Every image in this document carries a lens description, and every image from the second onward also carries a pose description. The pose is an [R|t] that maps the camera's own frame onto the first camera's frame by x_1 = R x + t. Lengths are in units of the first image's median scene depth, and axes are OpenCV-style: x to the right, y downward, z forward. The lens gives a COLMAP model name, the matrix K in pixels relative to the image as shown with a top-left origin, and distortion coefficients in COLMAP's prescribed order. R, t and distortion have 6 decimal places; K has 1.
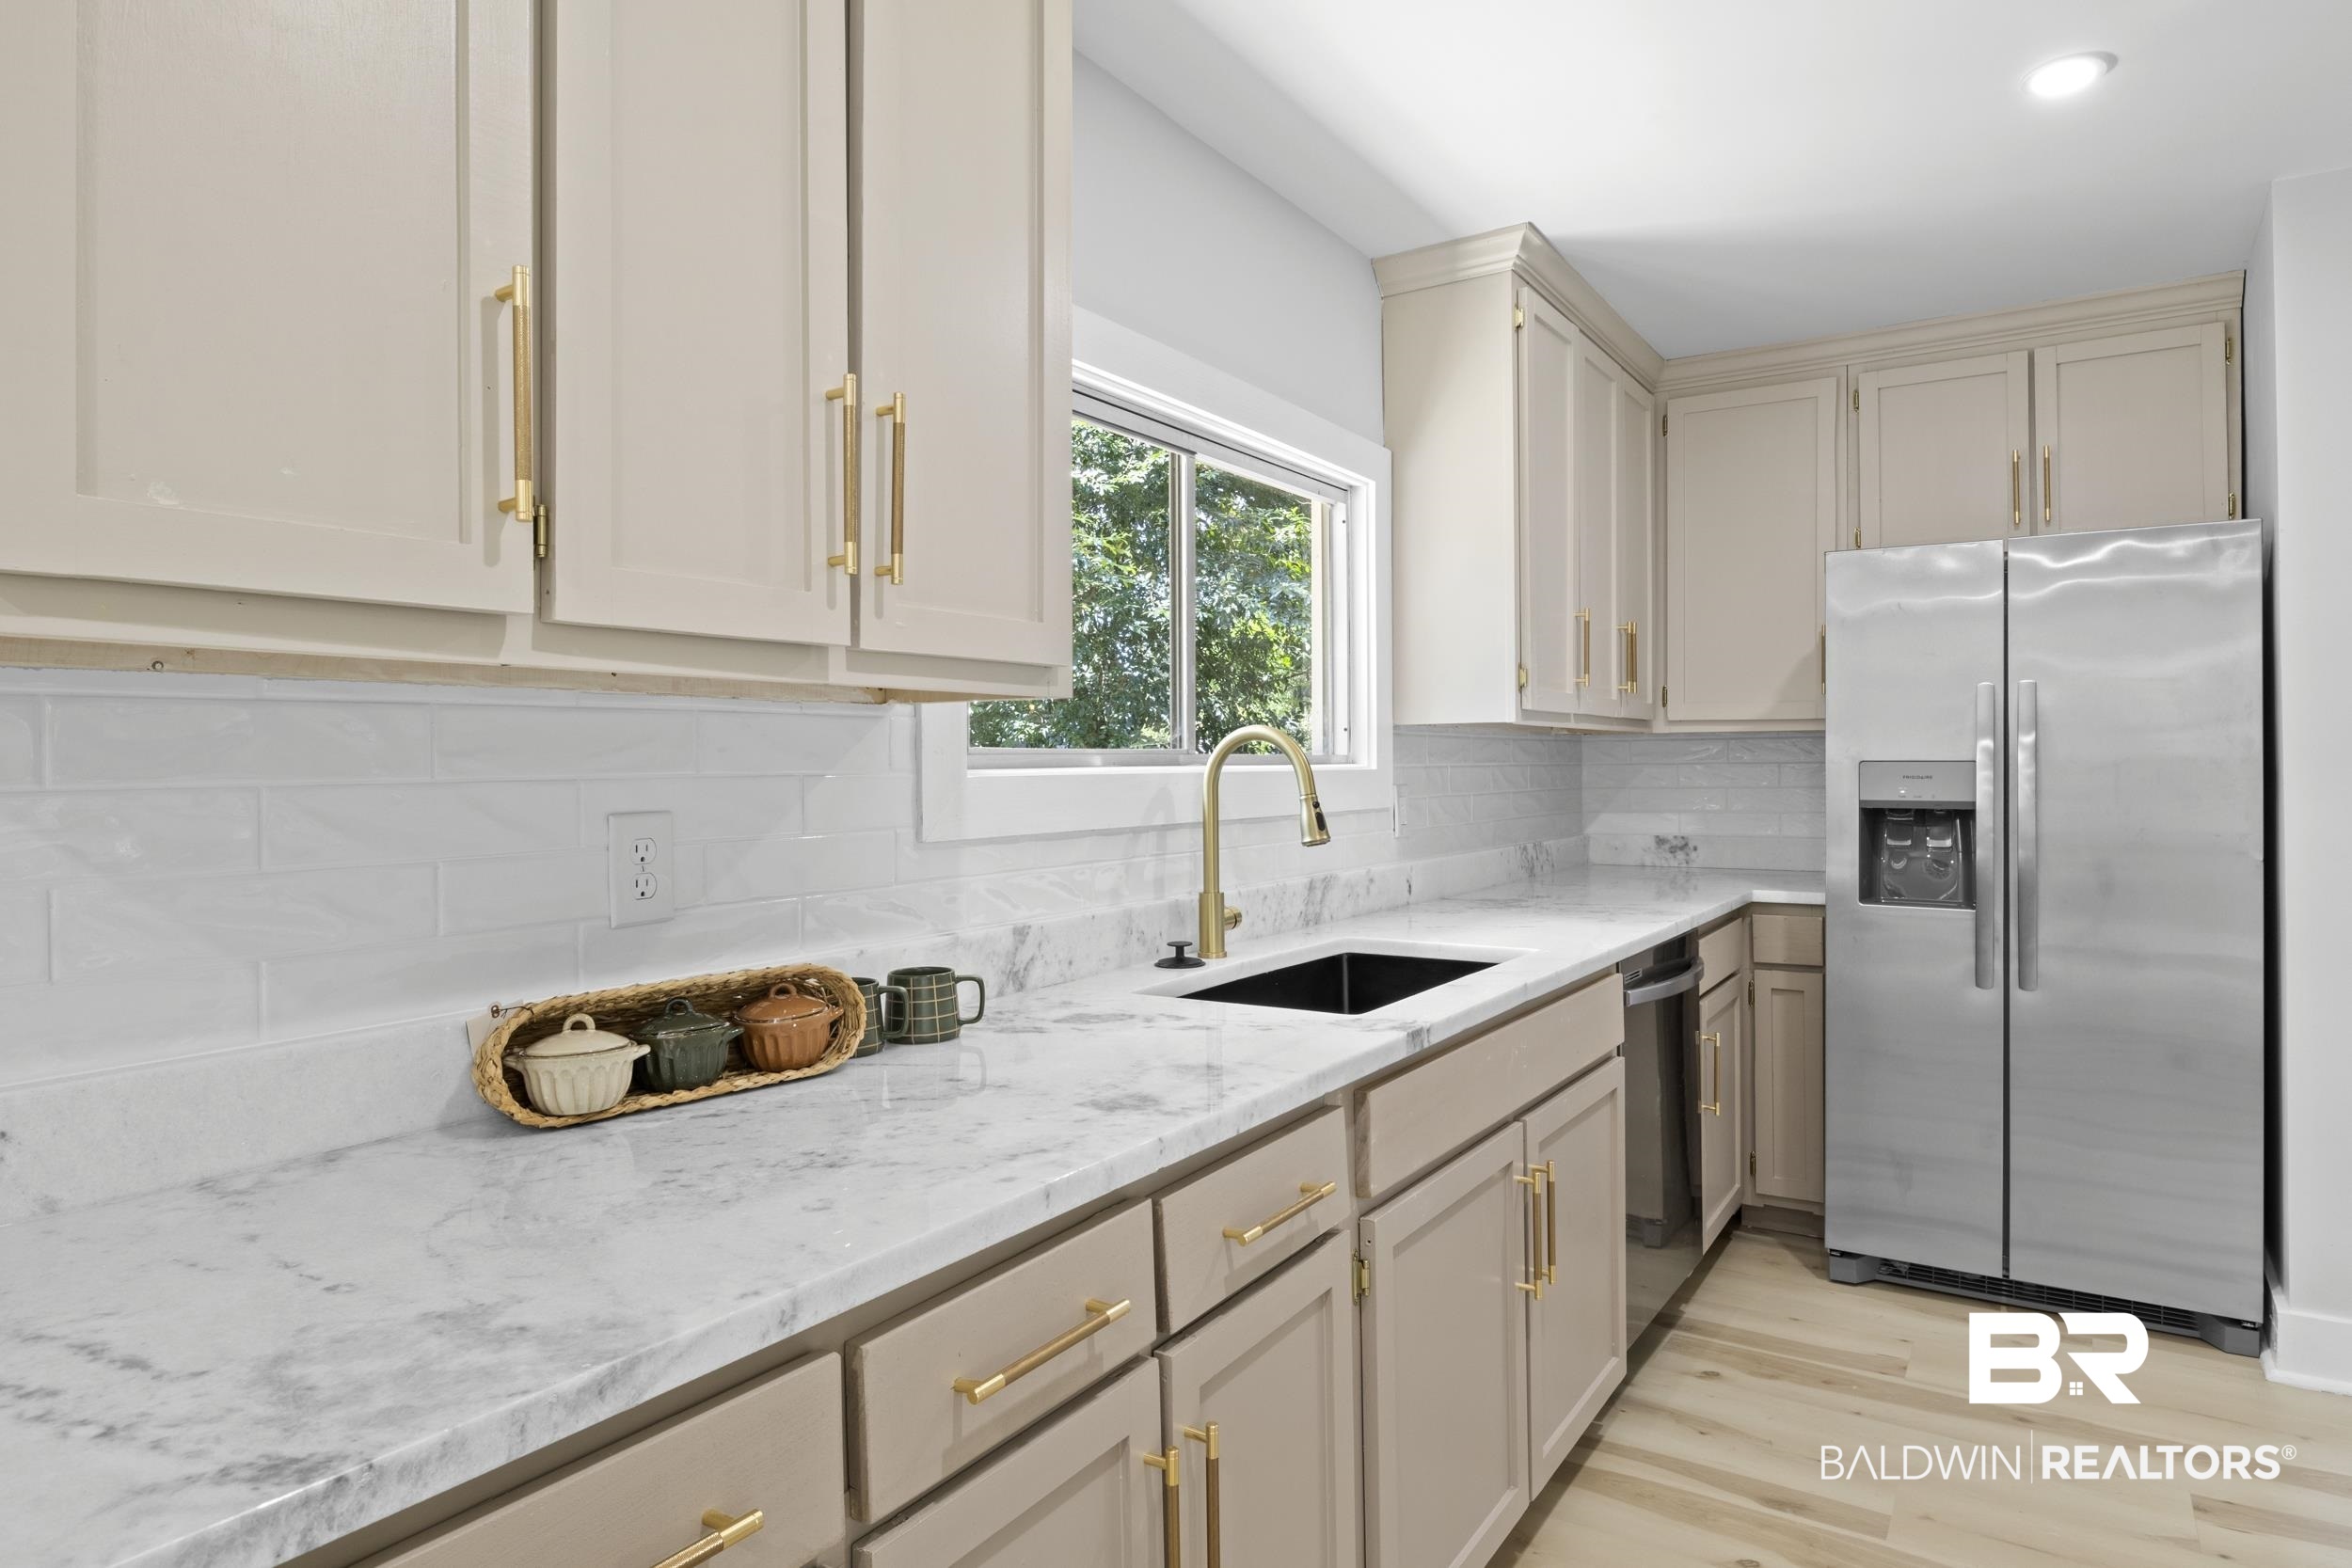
lens RADIAL K [[1334.1, 0, 1187.3], [0, 1334.1, 768.0], [0, 0, 1]] dist [-0.012921, 0.001485]
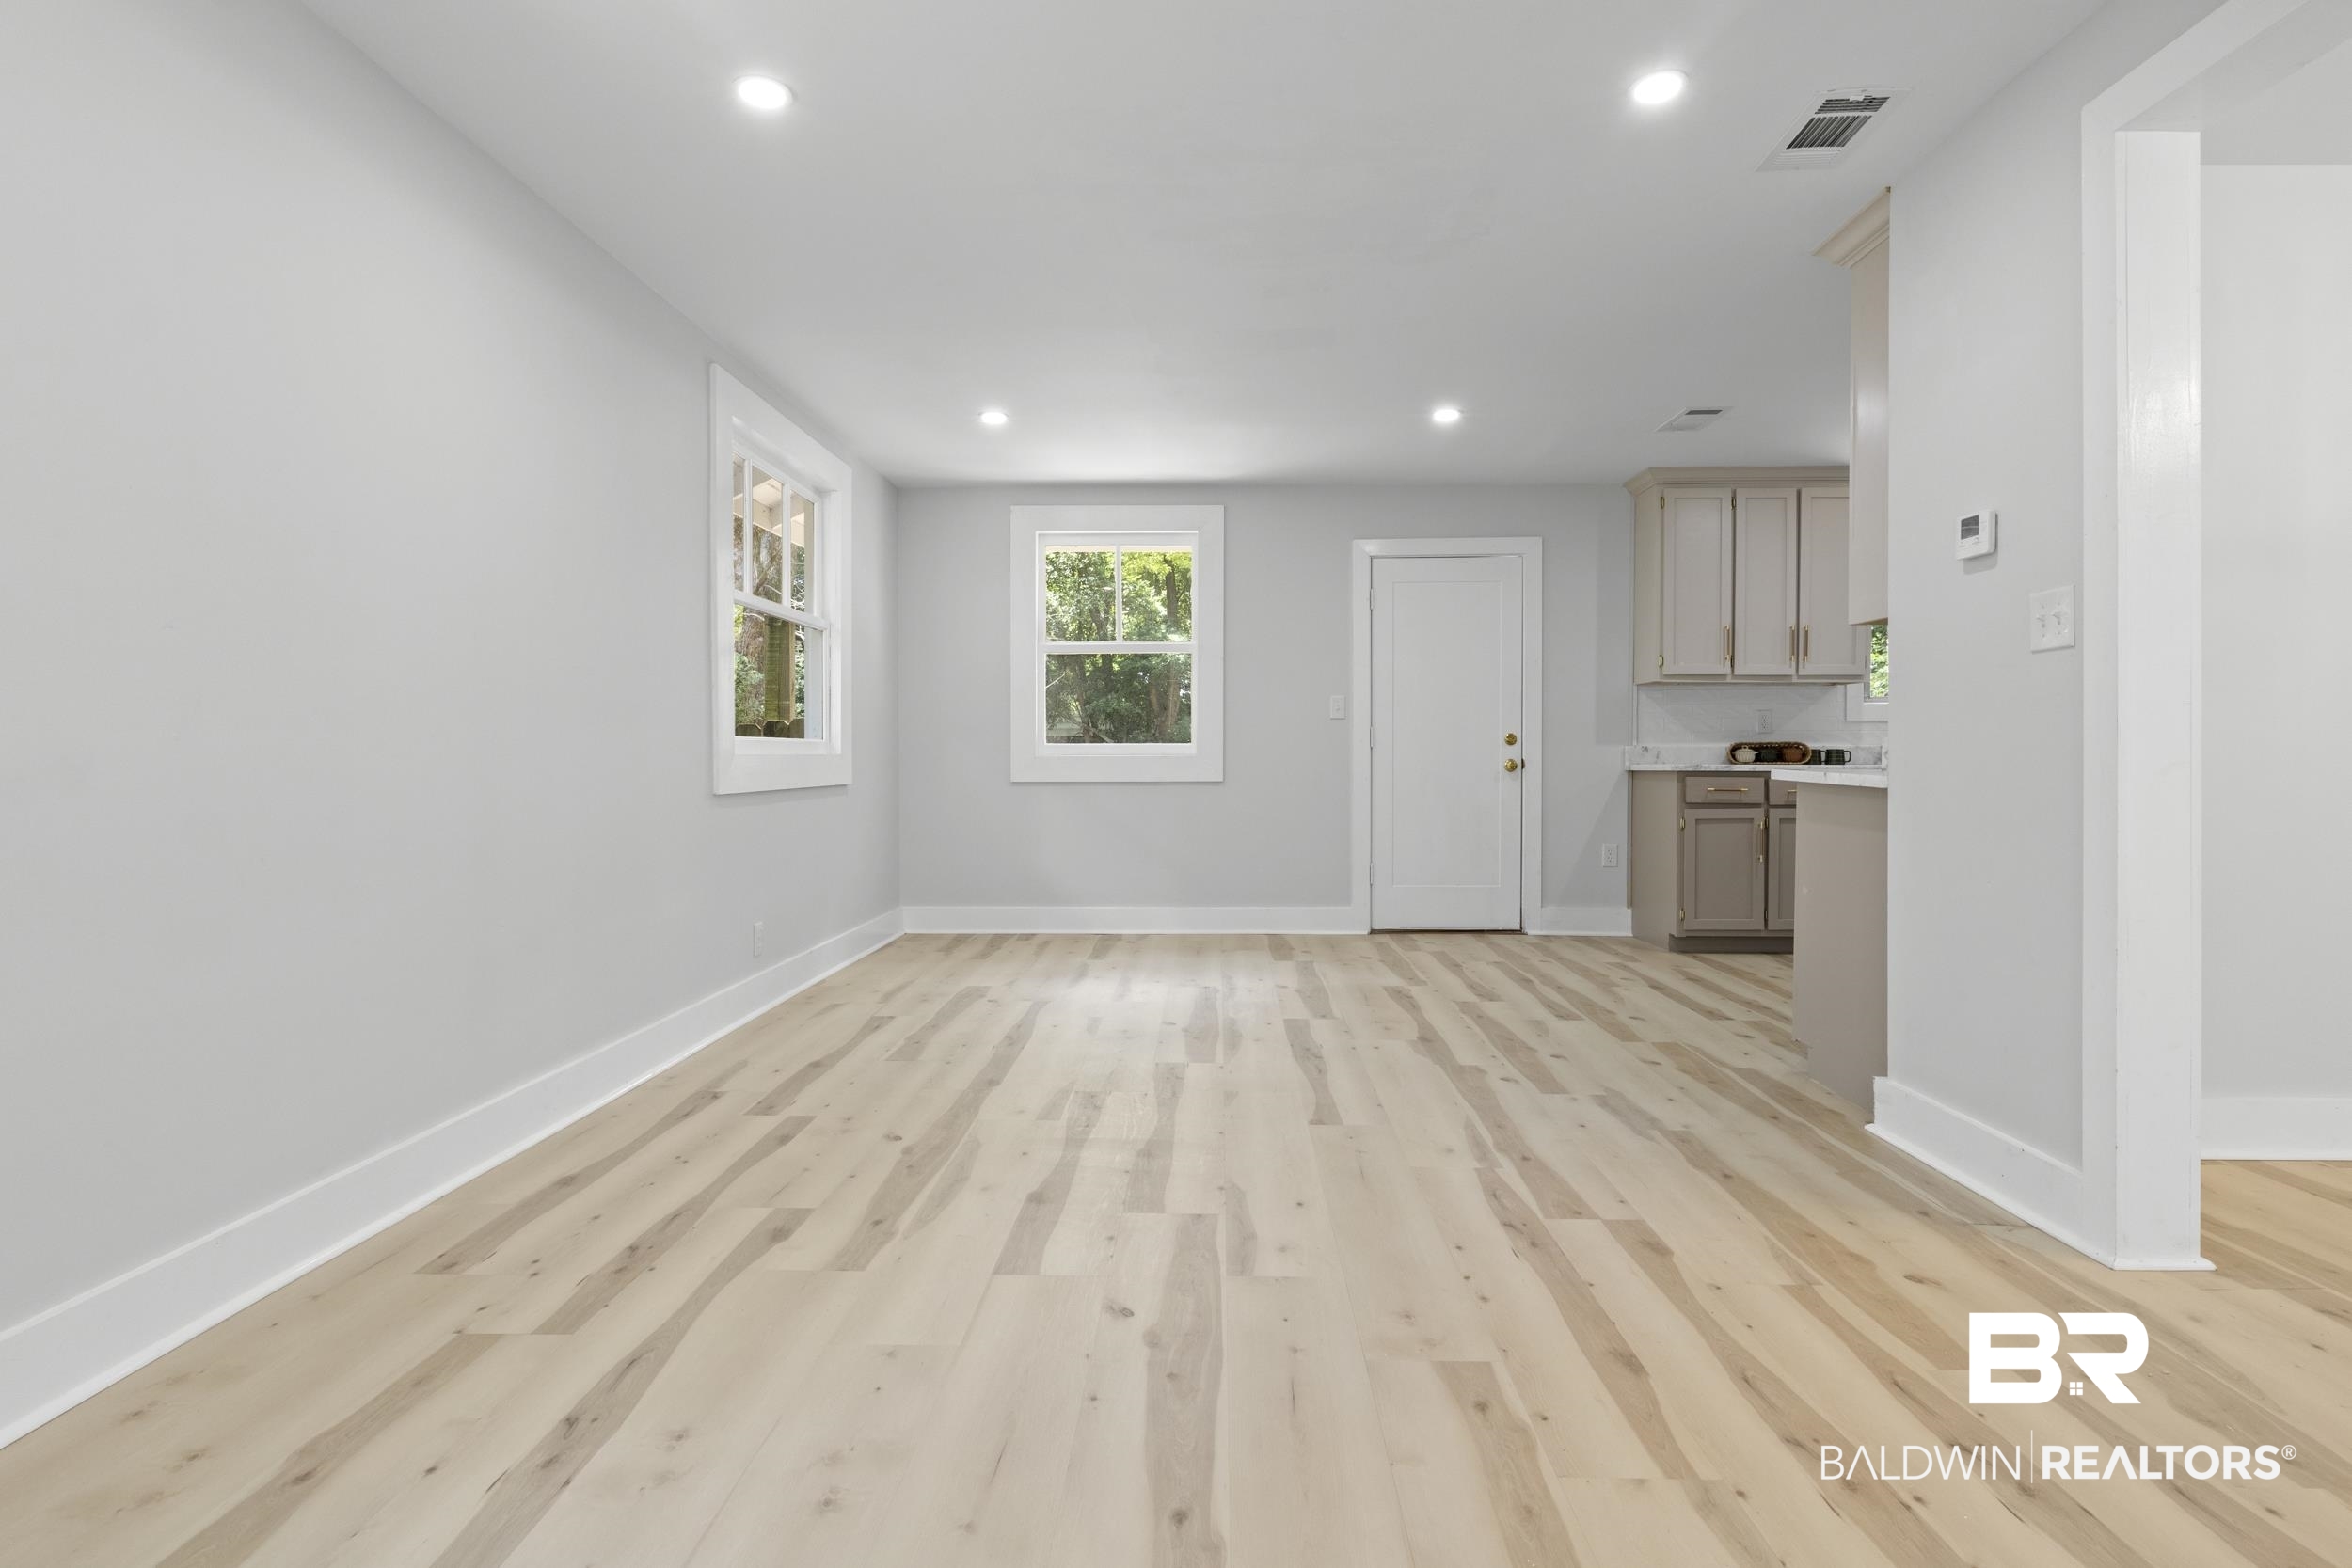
lens RADIAL K [[1183.7, 0, 1178.8], [0, 1183.7, 759.9], [0, 0, 1]] dist [-0.010297, 0.001053]
pose [[0.518902, 0.005364, -0.854817, 2.536615], [-0.005799, 0.999979, 0.002754, 0.252331], [0.854814, 0.003527, 0.518922, -3.580992]]
